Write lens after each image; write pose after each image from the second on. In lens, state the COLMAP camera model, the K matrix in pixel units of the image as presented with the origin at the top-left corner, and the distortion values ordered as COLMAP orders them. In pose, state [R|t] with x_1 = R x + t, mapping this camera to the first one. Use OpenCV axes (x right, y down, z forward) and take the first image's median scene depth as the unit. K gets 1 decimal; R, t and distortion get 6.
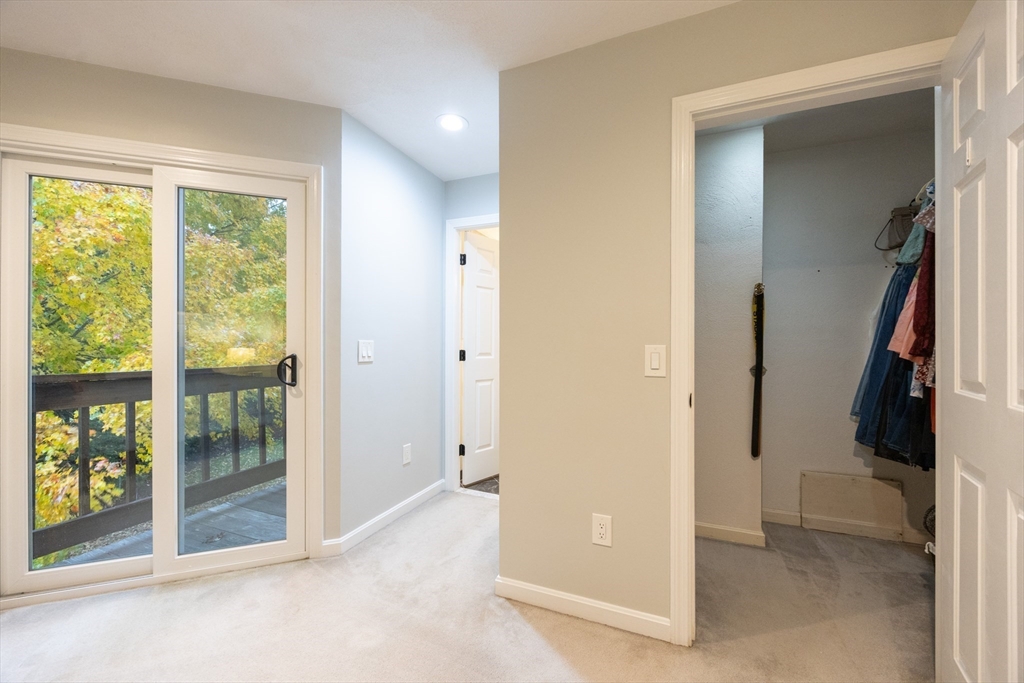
lens RADIAL K [[390.1, 0, 519.4], [0, 390.1, 343.5], [0, 0, 1]] dist [0.002767, 0.000029]
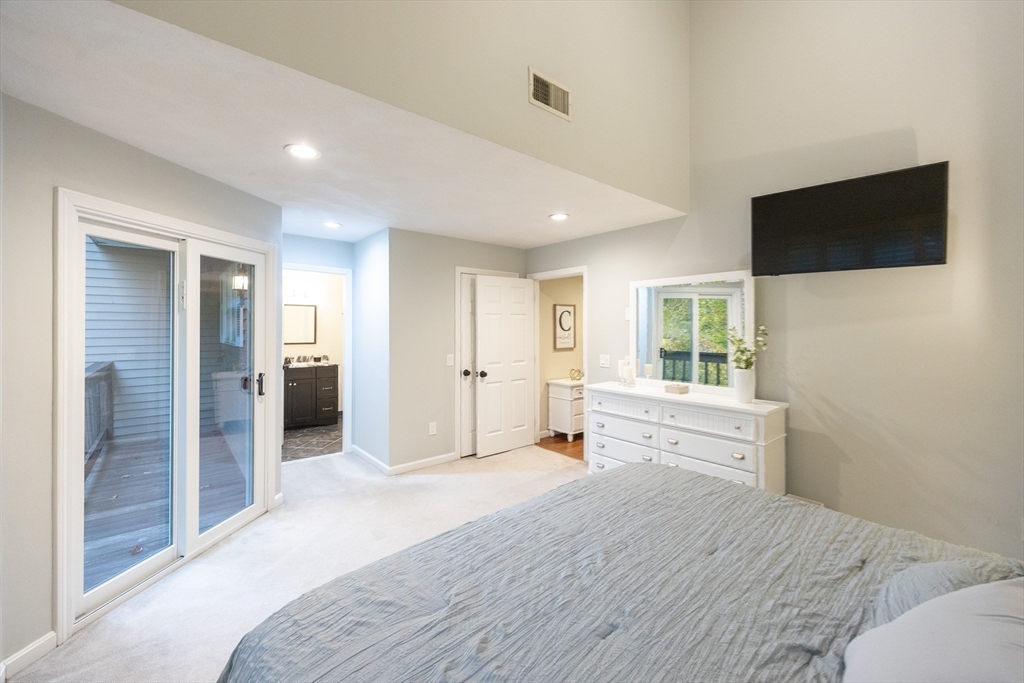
lens RADIAL K [[399.7, 0, 512.0], [0, 399.7, 341.5], [0, 0, 1]] dist [-0.001841, -0.000259]
pose [[0.460482, -0.034589, 0.886995, -1.617356], [0.001191, 0.999264, 0.038349, -0.160533], [-0.887668, -0.016603, 0.460184, -0.557287]]
